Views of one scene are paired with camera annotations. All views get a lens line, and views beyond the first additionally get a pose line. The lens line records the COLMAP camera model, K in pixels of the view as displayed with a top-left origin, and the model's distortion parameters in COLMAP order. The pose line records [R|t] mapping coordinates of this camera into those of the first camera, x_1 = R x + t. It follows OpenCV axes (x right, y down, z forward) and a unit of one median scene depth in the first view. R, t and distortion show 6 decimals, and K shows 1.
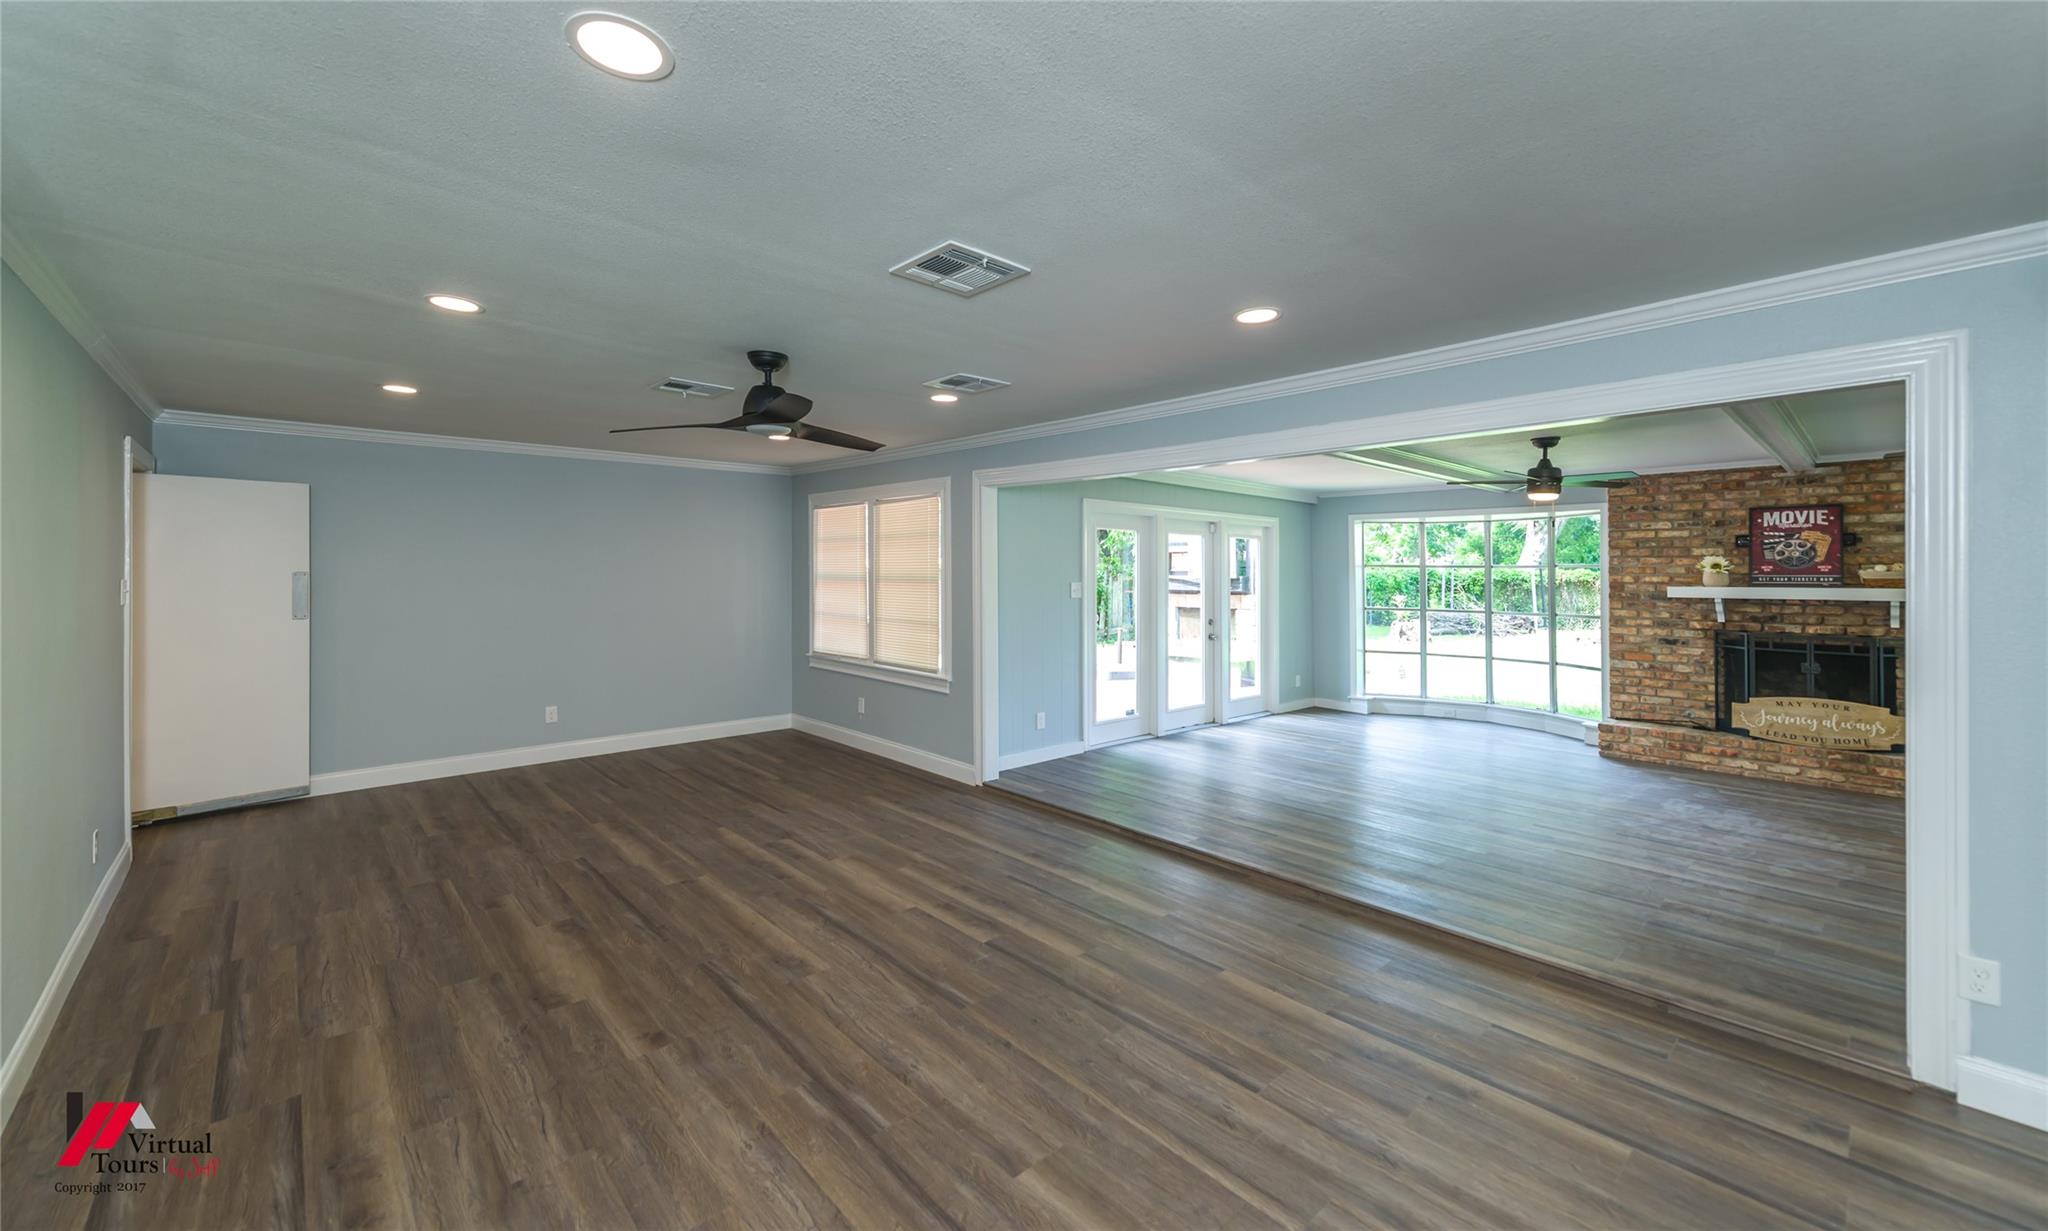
lens RADIAL K [[801.6, 0, 1026.6], [0, 801.6, 559.4], [0, 0, 1]] dist [0.021646, -0.006503]
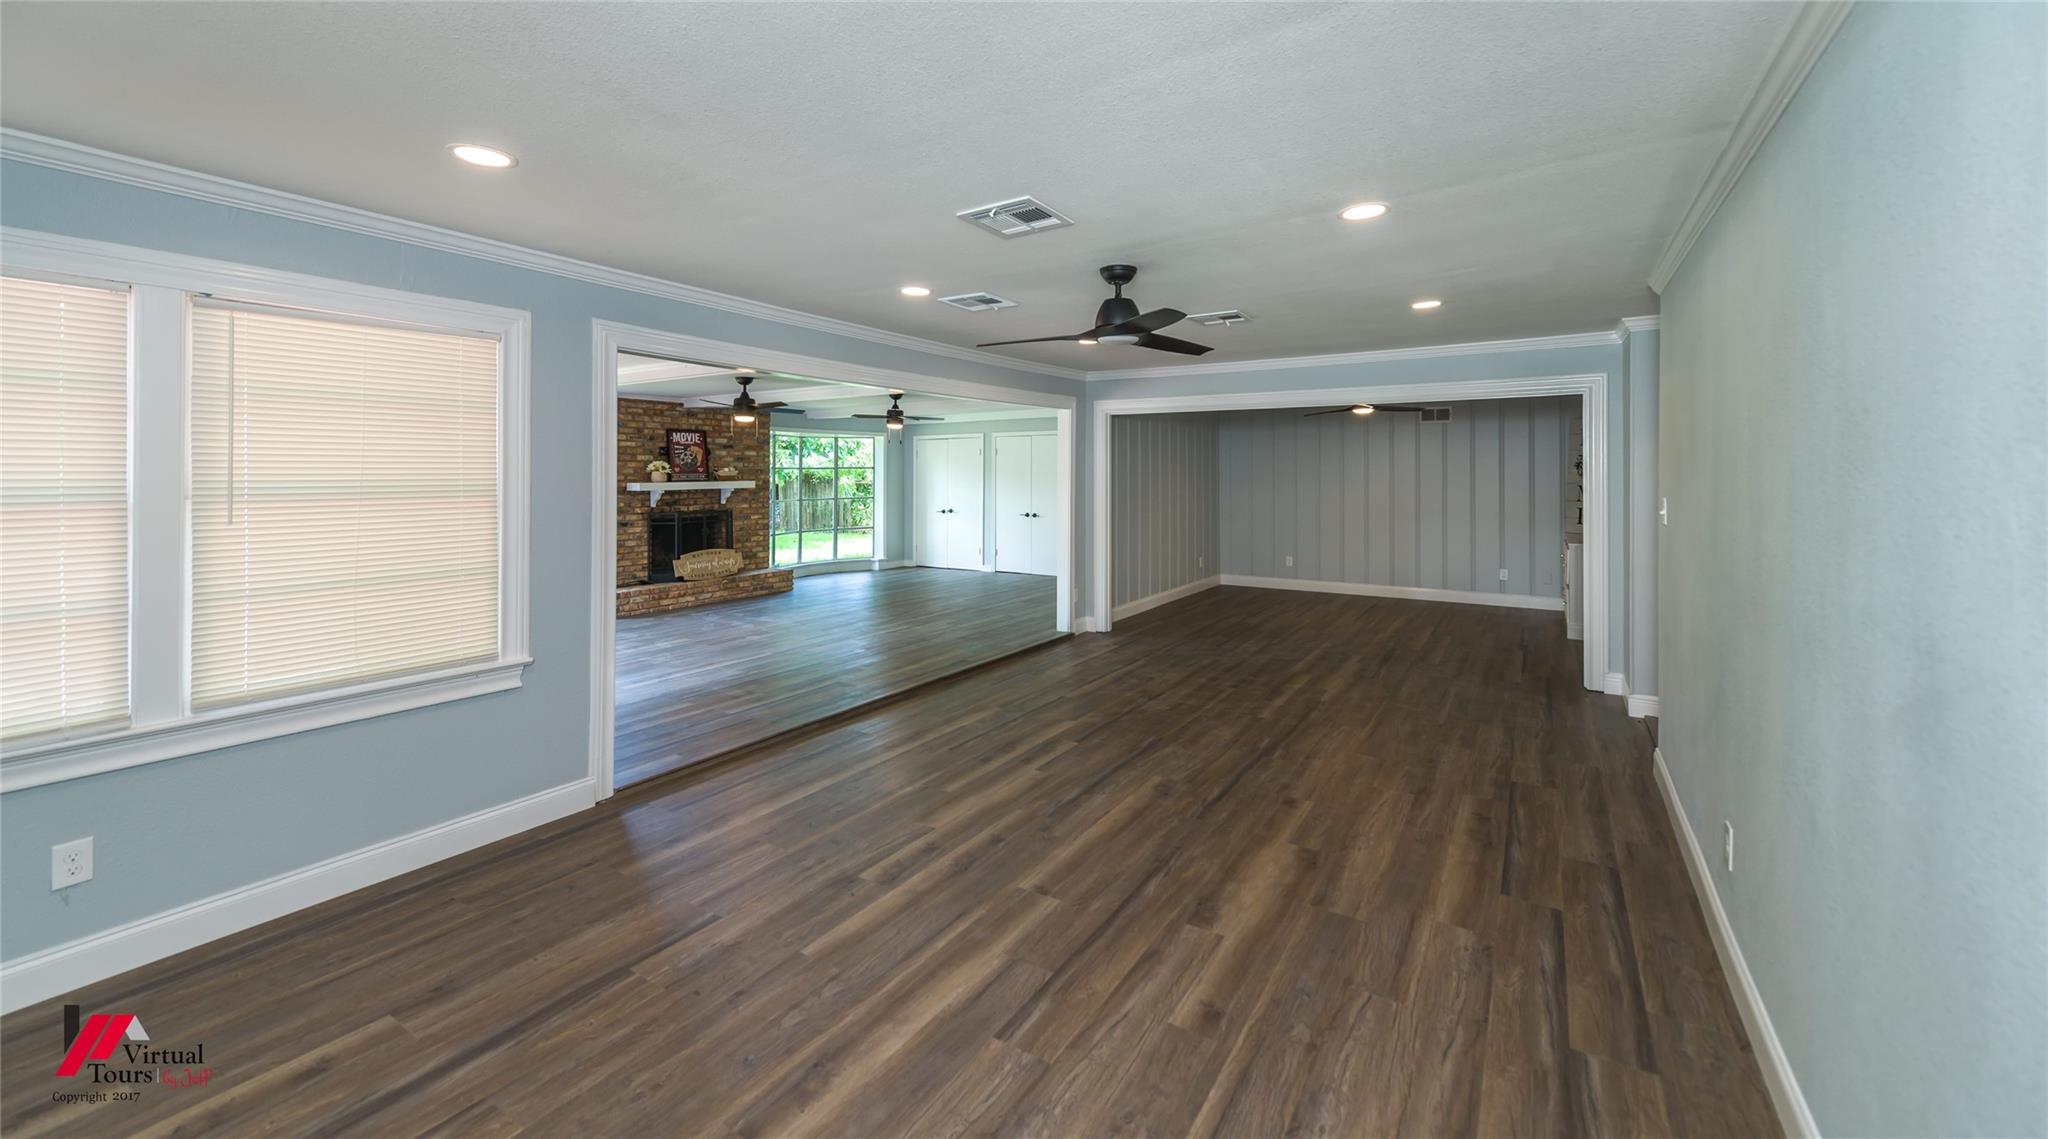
lens RADIAL K [[801.7, 0, 1026.3], [0, 801.7, 462.5], [0, 0, 1]] dist [0.000799, -0.000137]
pose [[-0.255649, 0.009271, 0.966725, -0.720550], [-0.010056, 0.999874, -0.012248, 0.009584], [-0.966717, -0.012853, -0.255524, 0.768494]]
